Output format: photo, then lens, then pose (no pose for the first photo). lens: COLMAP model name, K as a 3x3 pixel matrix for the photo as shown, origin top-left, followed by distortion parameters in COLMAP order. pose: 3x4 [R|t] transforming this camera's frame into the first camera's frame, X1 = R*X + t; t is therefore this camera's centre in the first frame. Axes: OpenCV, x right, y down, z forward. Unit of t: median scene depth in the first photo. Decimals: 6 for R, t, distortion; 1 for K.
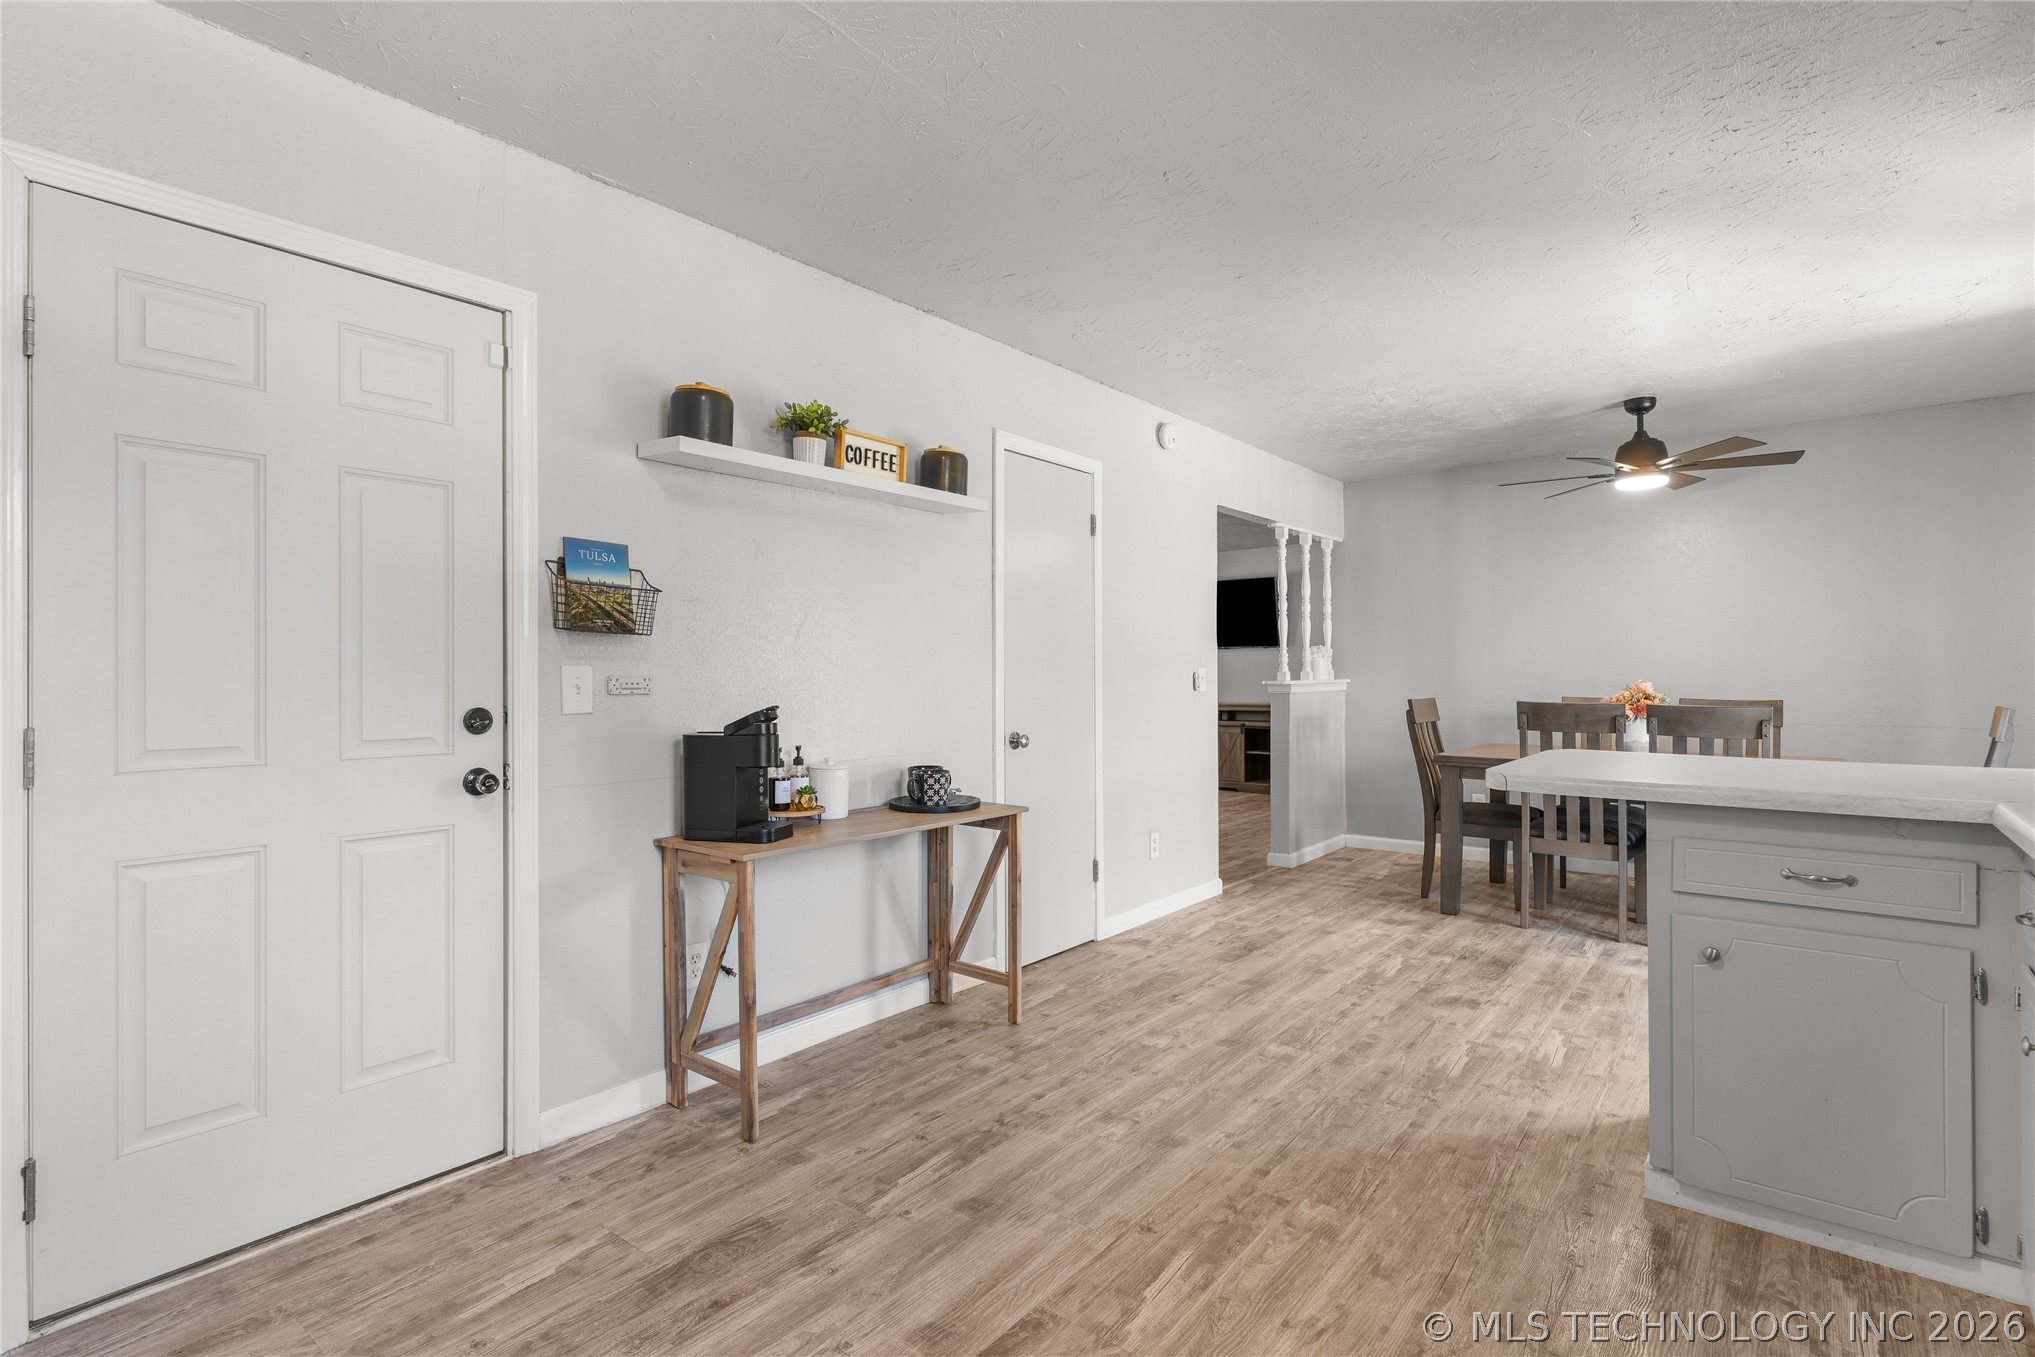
lens RADIAL K [[982.2, 0, 1011.5], [0, 982.2, 679.6], [0, 0, 1]] dist [0.001209, 0.000305]
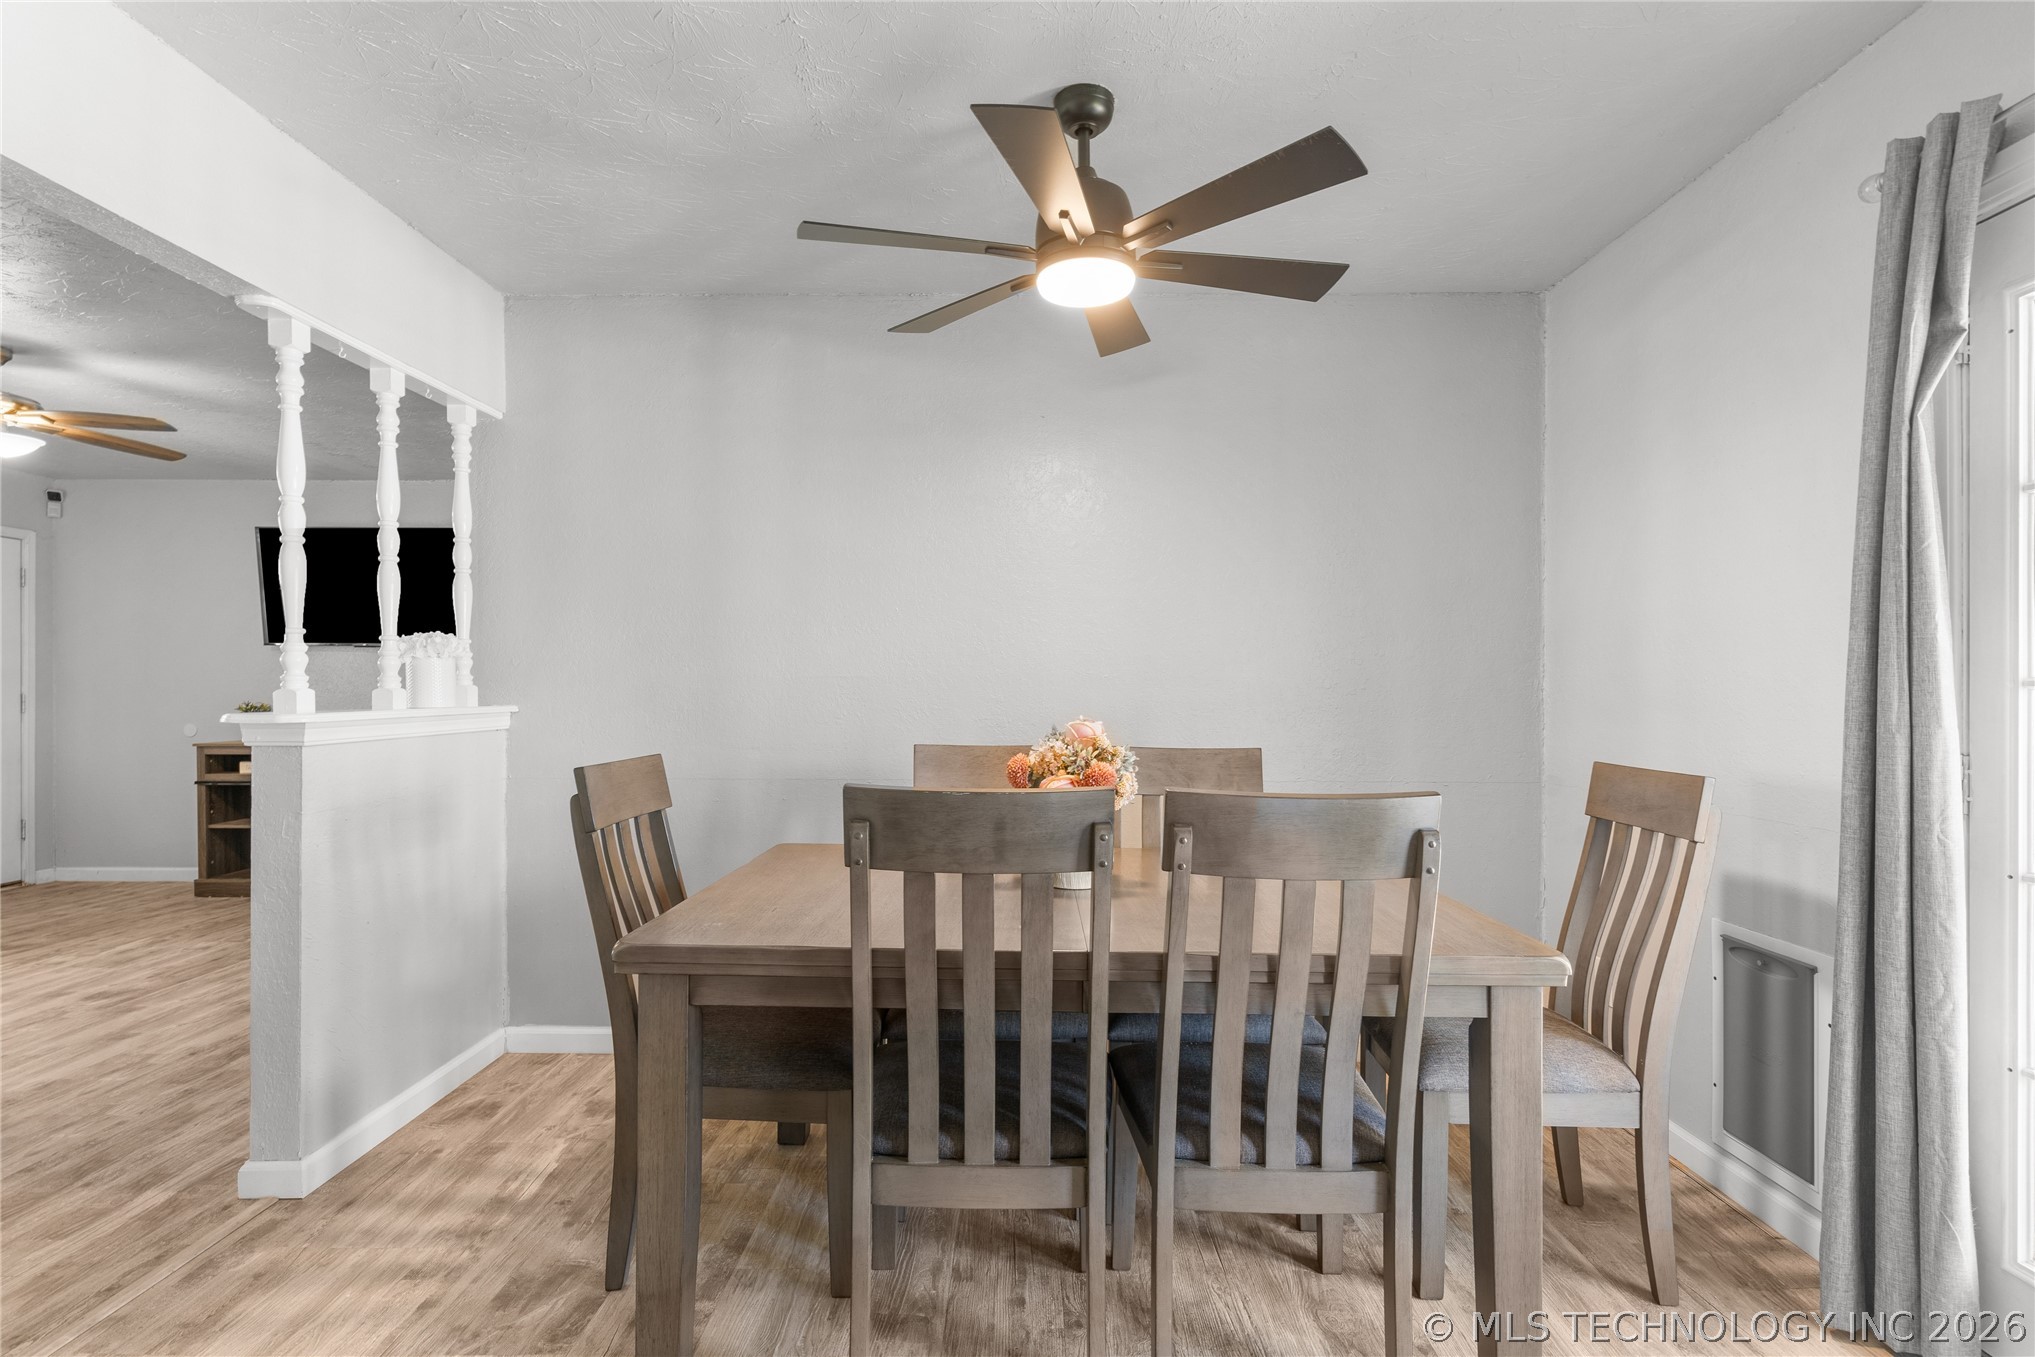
lens RADIAL K [[982.2, 0, 1021.6], [0, 982.2, 693.9], [0, 0, 1]] dist [0.001209, 0.000305]
pose [[0.778519, 0.005697, 0.627596, 0.441375], [-0.004281, 0.999984, -0.003767, -0.010477], [-0.627607, 0.000246, 0.778530, 0.880868]]
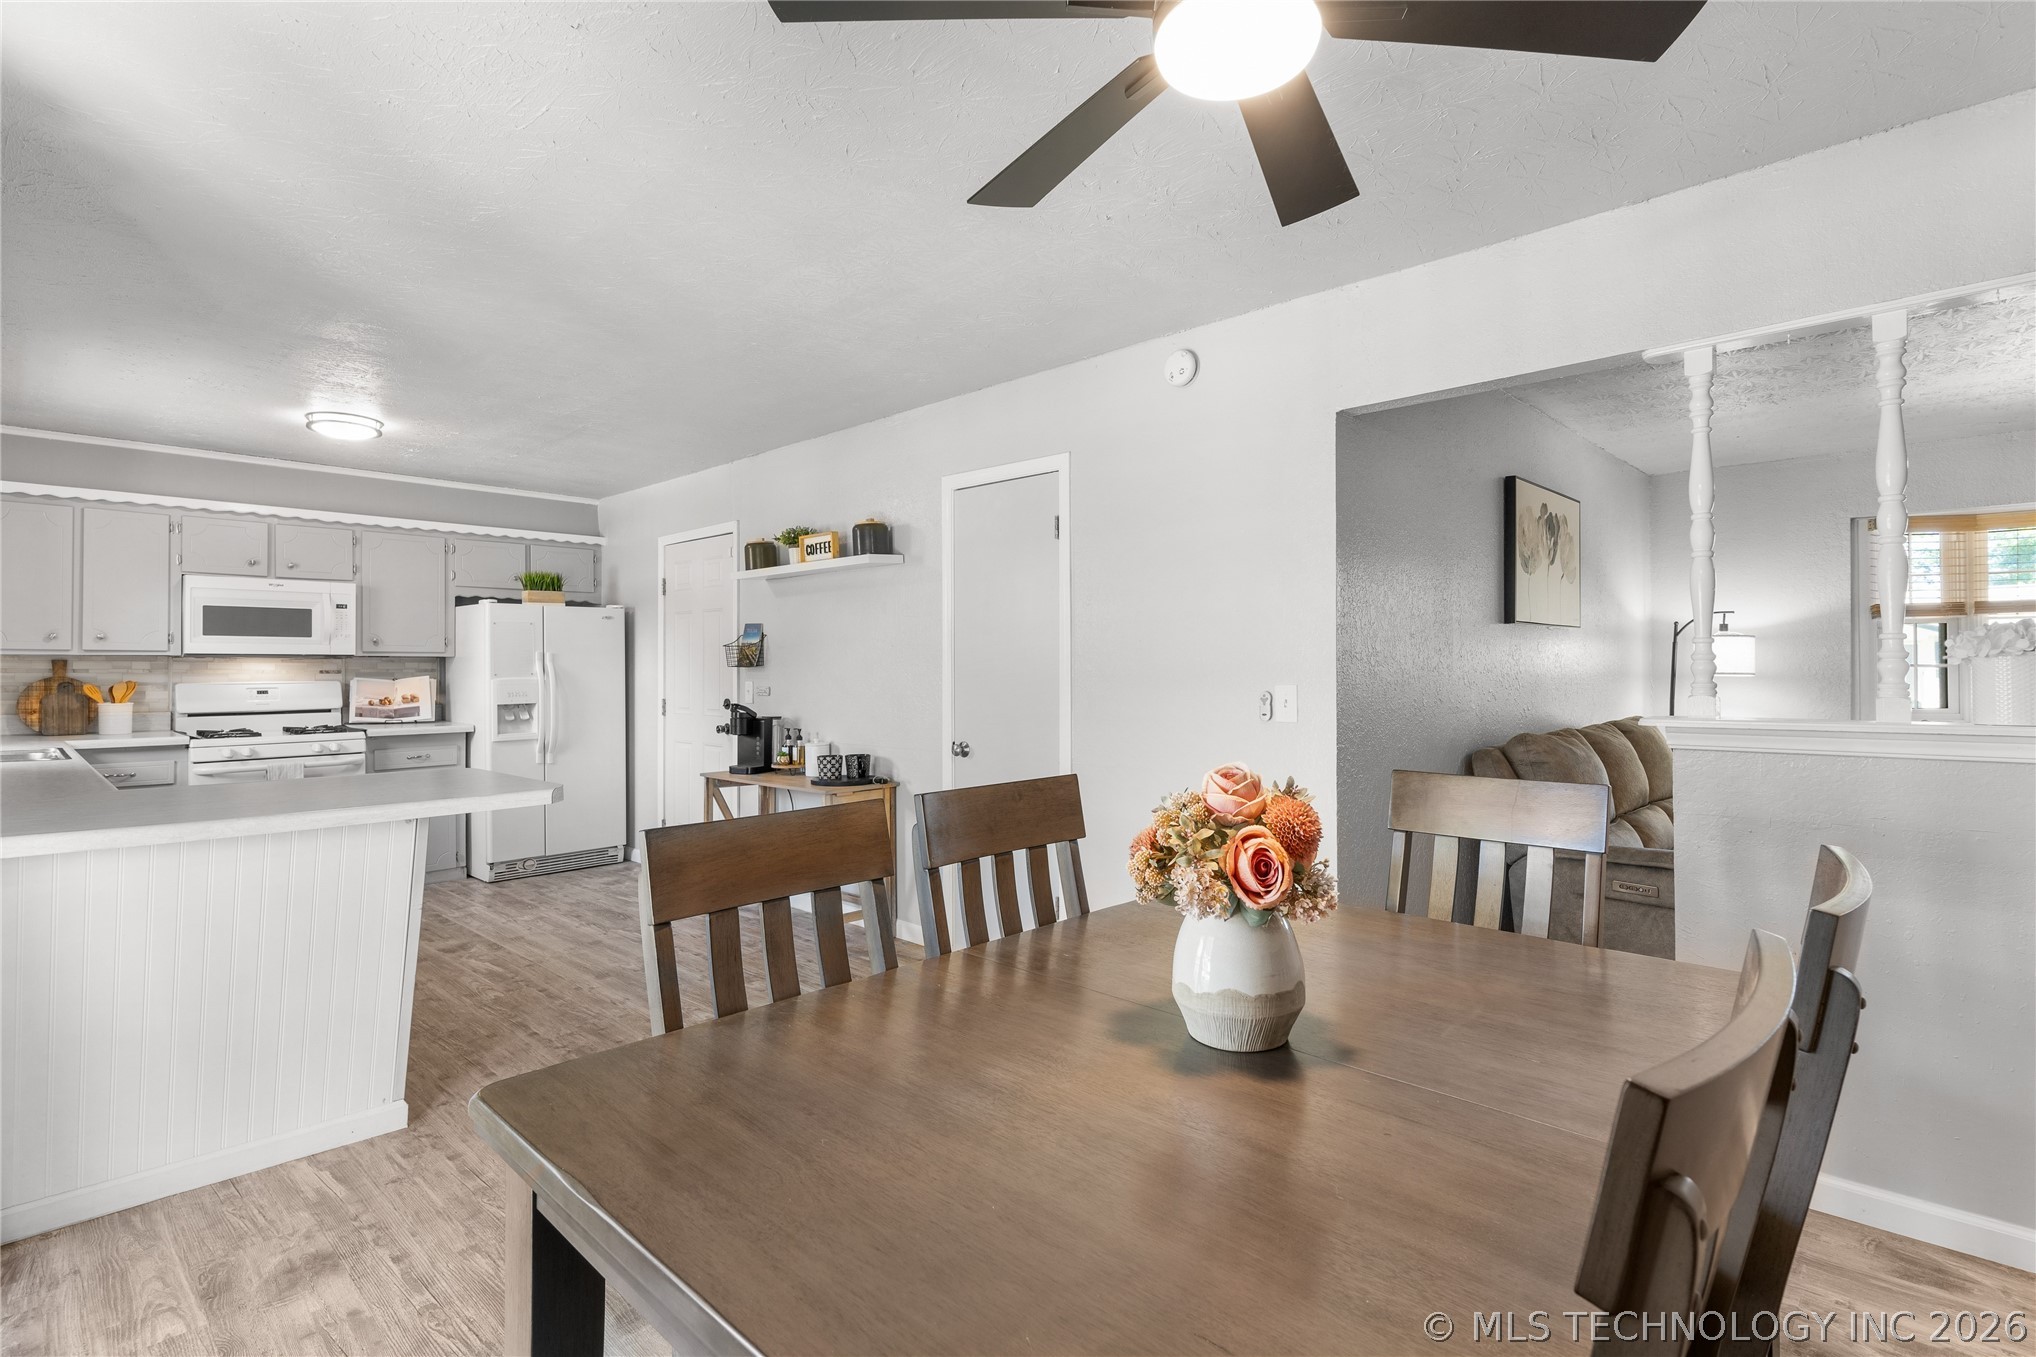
lens RADIAL K [[982.7, 0, 1014.4], [0, 982.7, 660.1], [0, 0, 1]] dist [0.001209, 0.000305]
pose [[-0.083263, -0.005651, -0.996512, 1.229453], [-0.000603, 0.999984, -0.005620, -0.035572], [0.996527, 0.000133, -0.083265, 1.280409]]
